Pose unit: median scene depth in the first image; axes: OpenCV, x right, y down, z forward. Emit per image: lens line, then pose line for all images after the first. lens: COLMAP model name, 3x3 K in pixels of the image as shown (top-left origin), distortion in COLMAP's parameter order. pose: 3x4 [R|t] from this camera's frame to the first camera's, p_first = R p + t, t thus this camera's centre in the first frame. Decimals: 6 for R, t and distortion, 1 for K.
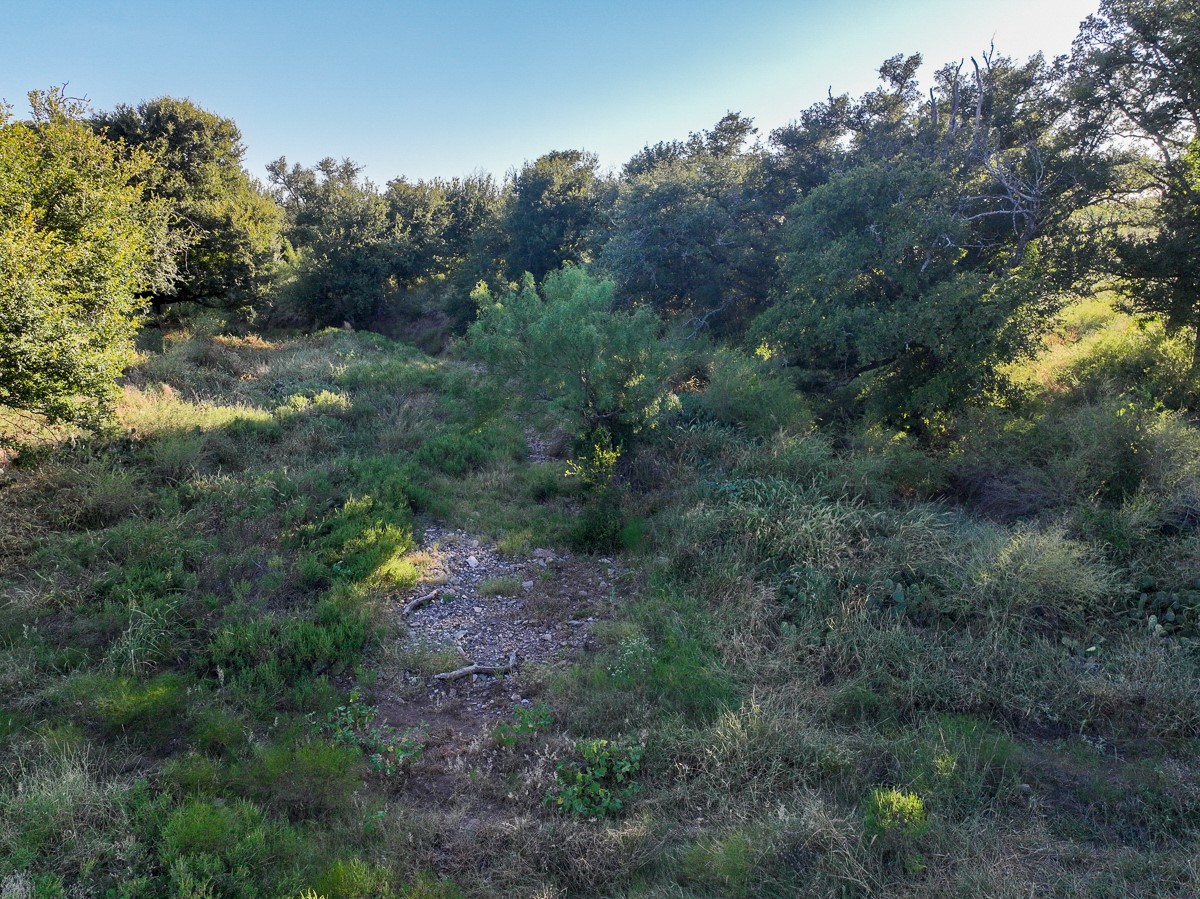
lens RADIAL K [[850.0, 0, 601.0], [0, 850.0, 452.9], [0, 0, 1]] dist [-0.007095, 0.026967]
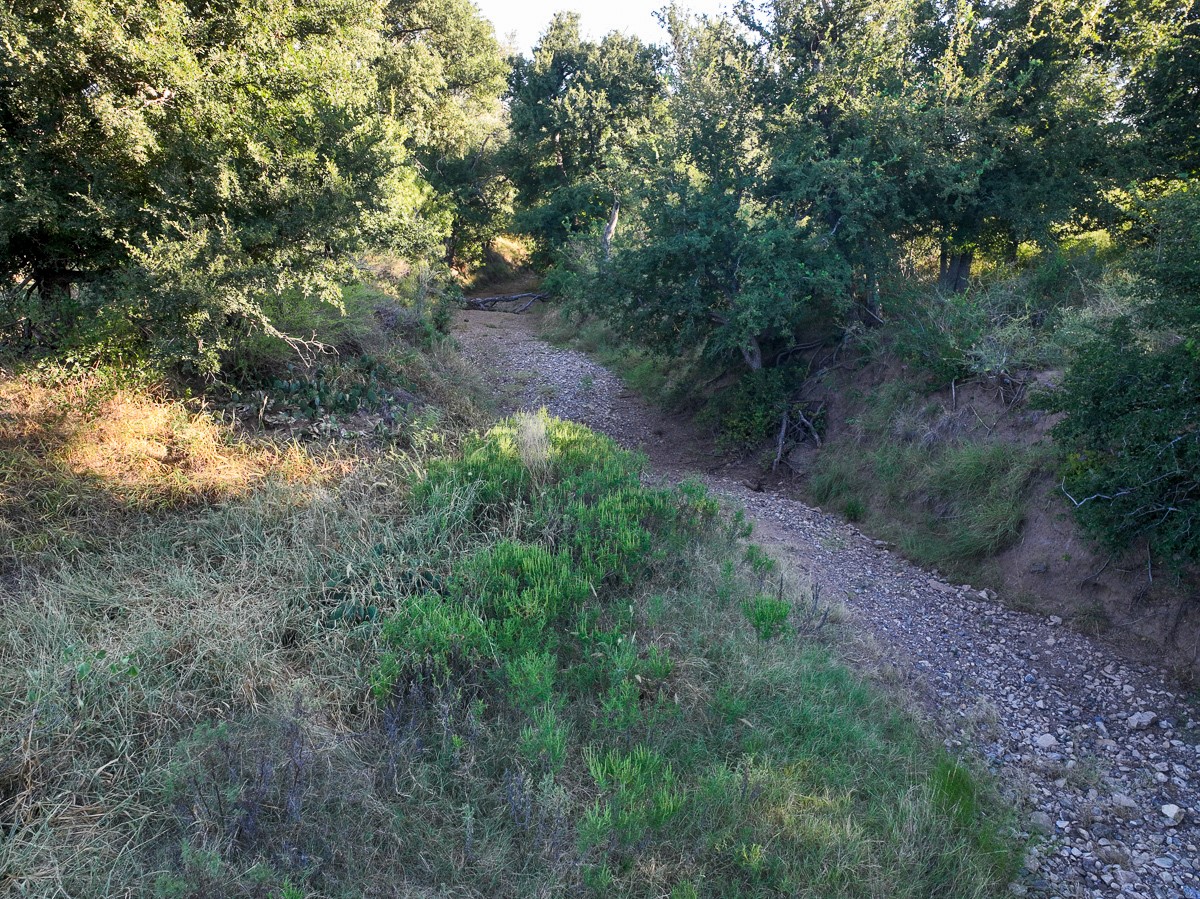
lens RADIAL K [[850.0, 0, 601.7], [0, 850.0, 454.6], [0, 0, 1]] dist [-0.007095, 0.026967]
pose [[0.754178, 0.196505, -0.626579, -0.119751], [-0.170488, 0.980050, 0.102153, -0.138527], [0.634153, 0.029783, 0.772634, 0.685397]]
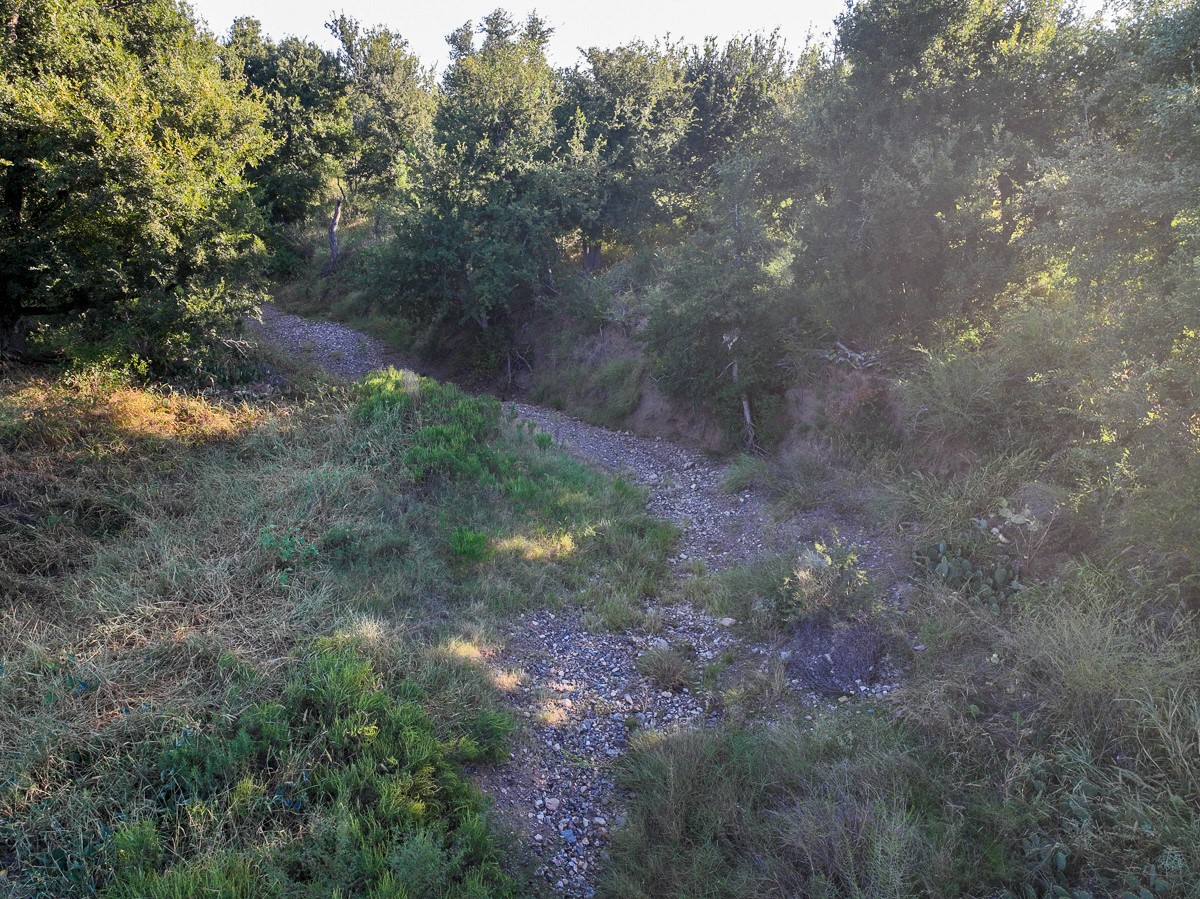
lens RADIAL K [[850.0, 0, 598.3], [0, 850.0, 449.9], [0, 0, 1]] dist [-0.007095, 0.026967]
pose [[0.951266, 0.108317, -0.288722, -0.063784], [-0.076080, 0.989774, 0.120660, -0.141463], [0.298839, -0.092814, 0.949779, 0.500468]]
